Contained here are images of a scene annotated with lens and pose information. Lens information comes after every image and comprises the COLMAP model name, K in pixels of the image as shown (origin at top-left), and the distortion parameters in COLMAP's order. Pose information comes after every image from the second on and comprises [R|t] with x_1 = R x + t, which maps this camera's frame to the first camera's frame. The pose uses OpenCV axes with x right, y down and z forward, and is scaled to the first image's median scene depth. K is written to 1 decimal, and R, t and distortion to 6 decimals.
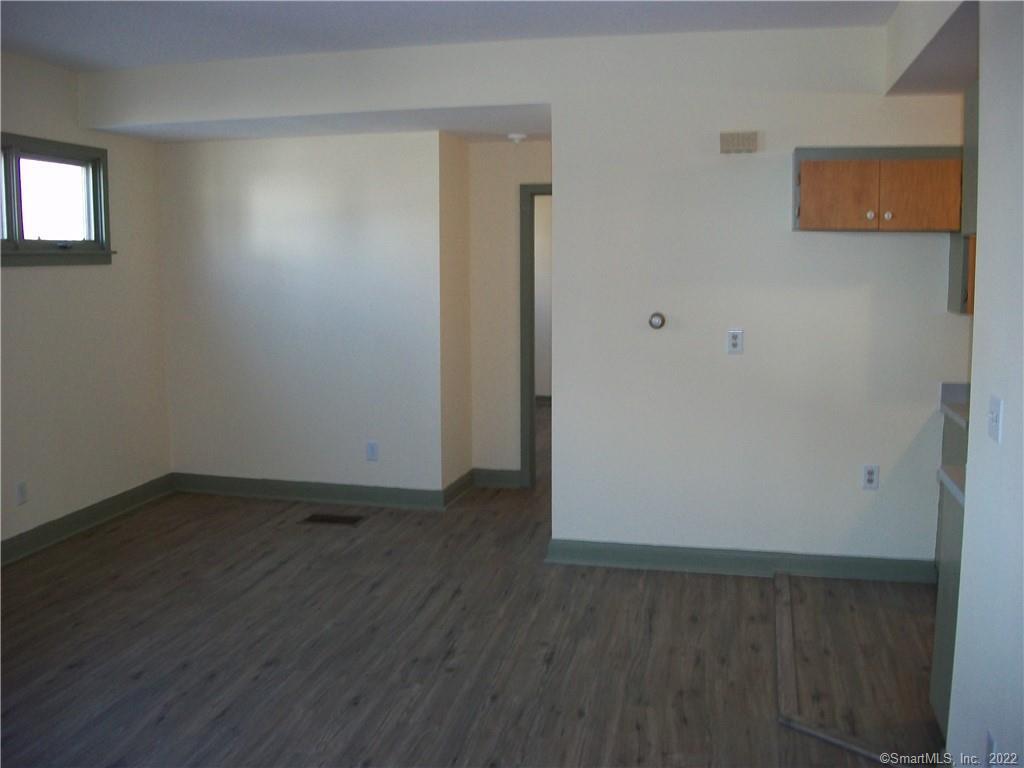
lens RADIAL K [[992.8, 0, 512.0], [0, 992.8, 384.0], [0, 0, 1]] dist [-0.071122, -0.008590]
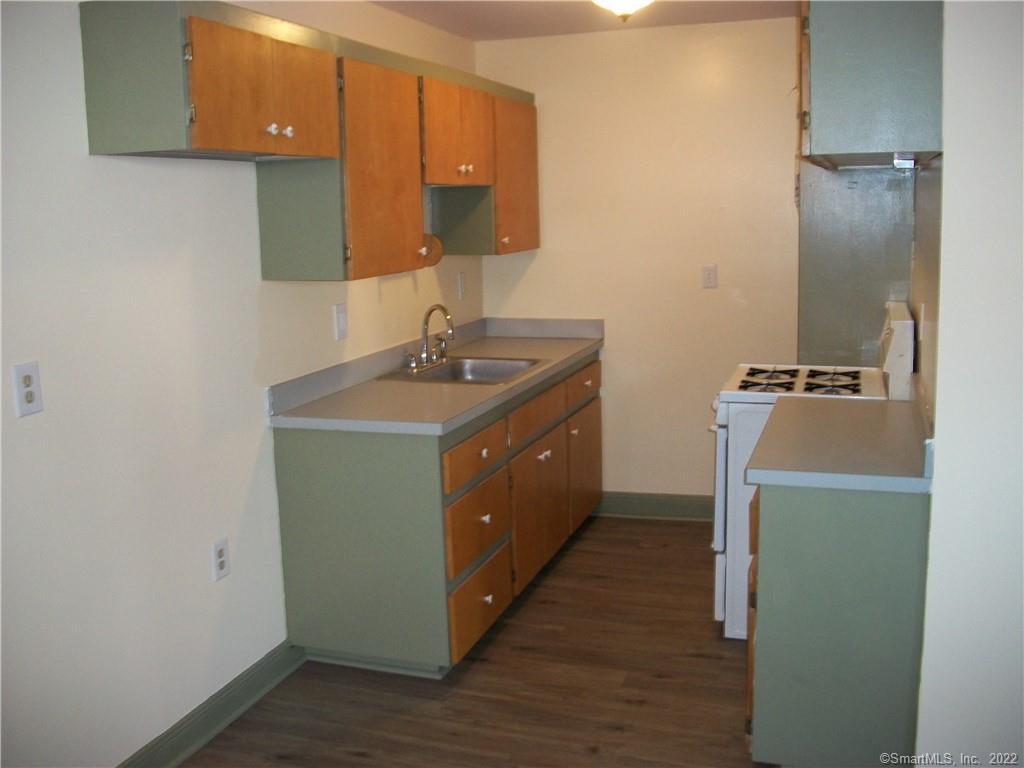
lens RADIAL K [[992.8, 0, 512.0], [0, 992.8, 384.0], [0, 0, 1]] dist [-0.071122, -0.008590]
pose [[0.107700, -0.173351, 0.978954, -0.209182], [0.151961, 0.975981, 0.156107, -0.084241], [-0.982501, 0.131950, 0.131456, 0.729354]]
